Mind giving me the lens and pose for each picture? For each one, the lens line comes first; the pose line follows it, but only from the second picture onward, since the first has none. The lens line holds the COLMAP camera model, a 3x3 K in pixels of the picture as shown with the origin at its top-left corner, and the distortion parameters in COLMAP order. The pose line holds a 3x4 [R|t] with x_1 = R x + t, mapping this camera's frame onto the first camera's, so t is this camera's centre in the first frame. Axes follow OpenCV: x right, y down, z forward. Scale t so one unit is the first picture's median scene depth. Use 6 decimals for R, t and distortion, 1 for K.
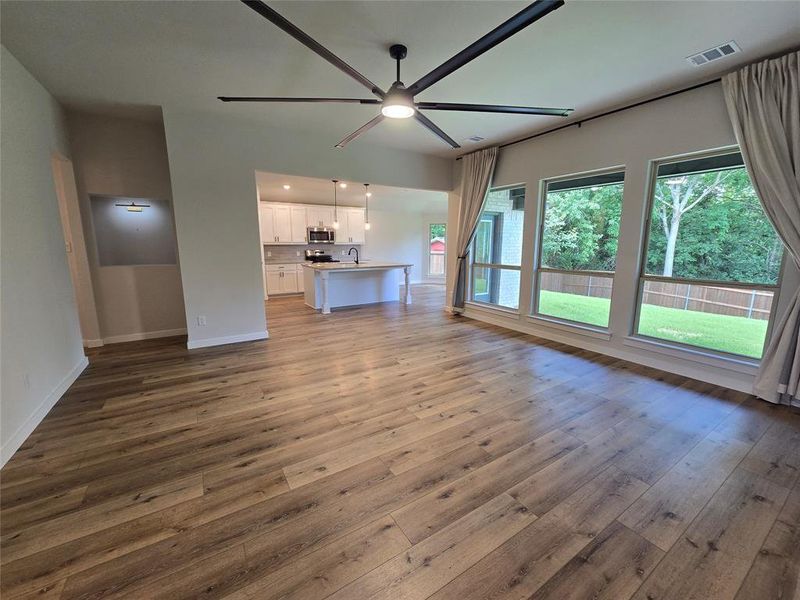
lens RADIAL K [[326.7, 0, 405.9], [0, 326.7, 299.0], [0, 0, 1]] dist [-0.002553, -0.001509]
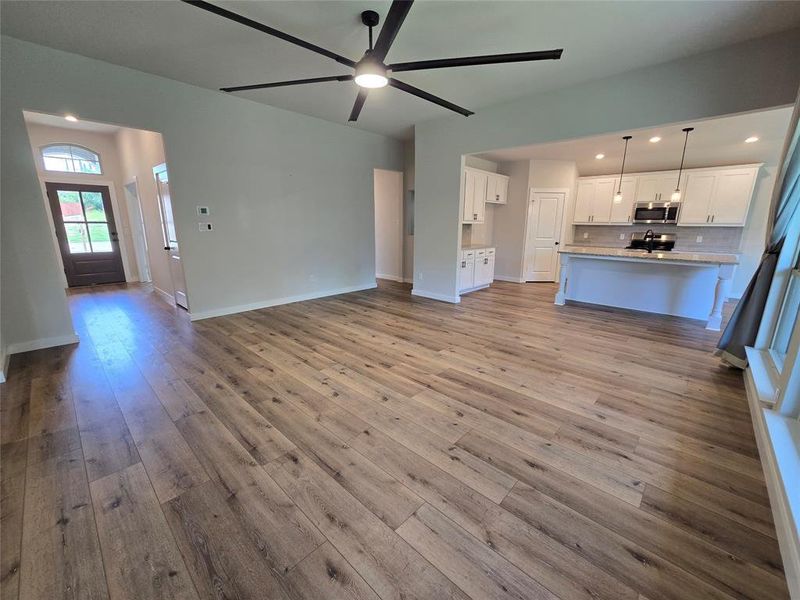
lens RADIAL K [[326.7, 0, 406.0], [0, 326.7, 297.8], [0, 0, 1]] dist [-0.002553, -0.001509]
pose [[0.253796, 0.216726, -0.942665, 0.931974], [-0.176523, 0.968586, 0.175159, -0.106946], [0.951014, 0.121947, 0.284080, 0.766232]]
